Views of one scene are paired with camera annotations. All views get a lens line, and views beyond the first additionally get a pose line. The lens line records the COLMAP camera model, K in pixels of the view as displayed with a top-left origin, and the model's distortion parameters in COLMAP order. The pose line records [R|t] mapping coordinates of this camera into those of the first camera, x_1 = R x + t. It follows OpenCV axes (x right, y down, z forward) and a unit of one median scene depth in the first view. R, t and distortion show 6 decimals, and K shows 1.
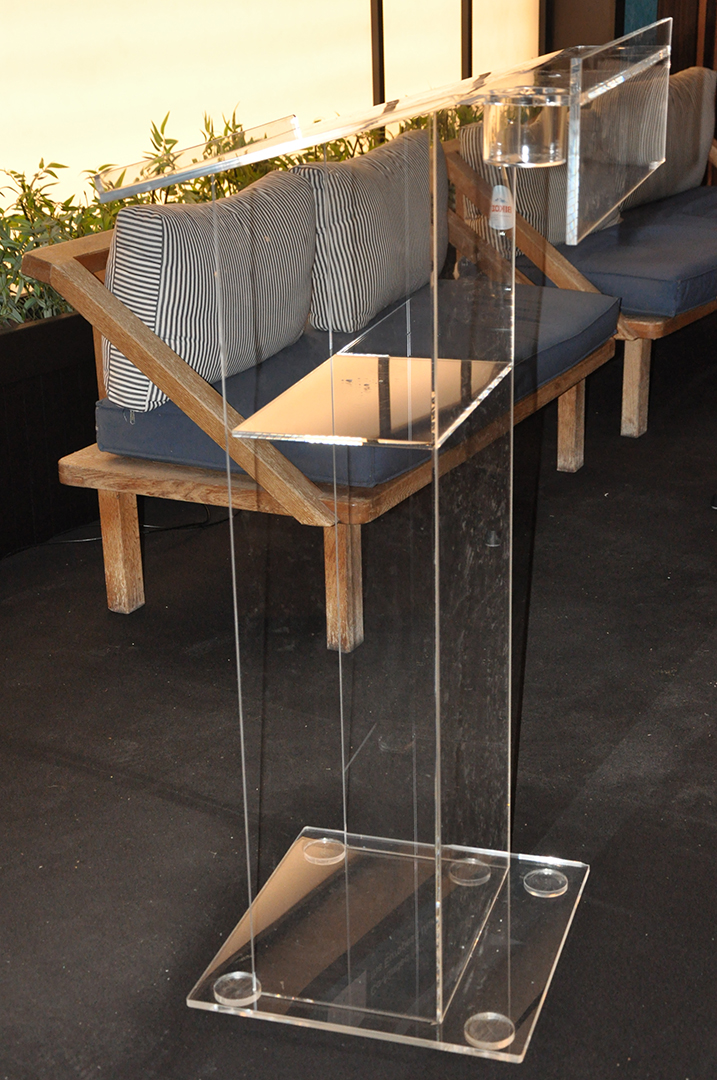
lens RADIAL K [[1659.4, 0, 358.5], [0, 1659.4, 540.0], [0, 0, 1]] dist [0.171371, -0.047600]
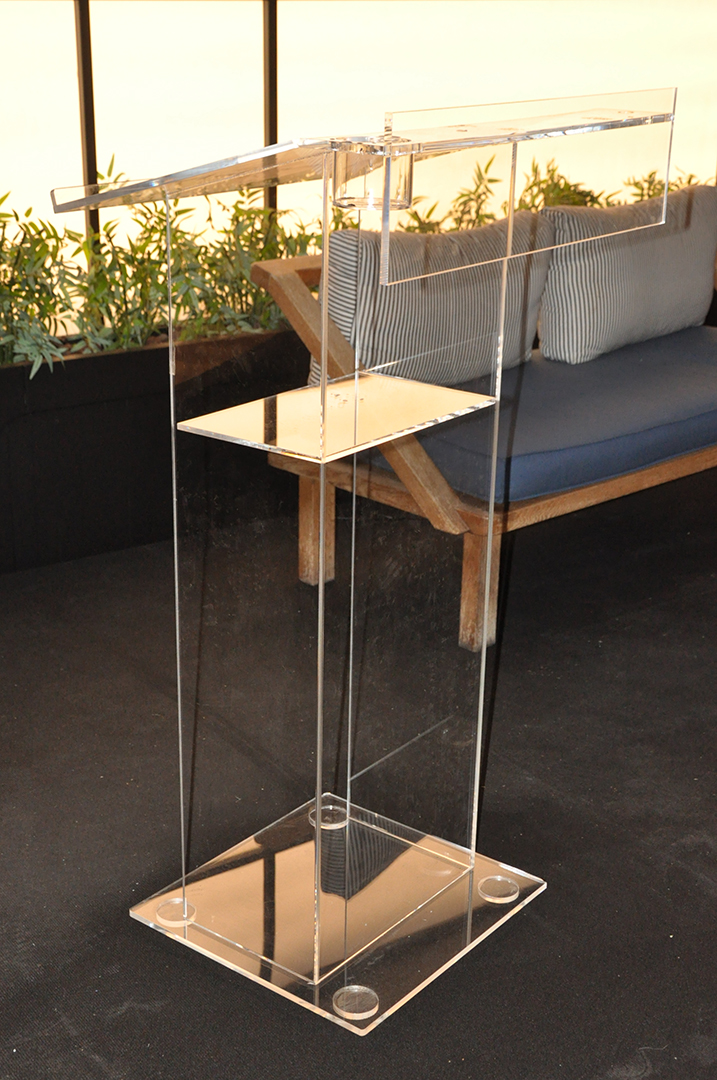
lens RADIAL K [[1487.2, 0, 358.5], [0, 1487.2, 540.0], [0, 0, 1]] dist [0.034377, 0.050902]
pose [[0.932228, 0.152341, -0.328244, 0.235561], [-0.151596, 0.988045, 0.028021, -0.021129], [0.328589, 0.023638, 0.944177, 0.054981]]
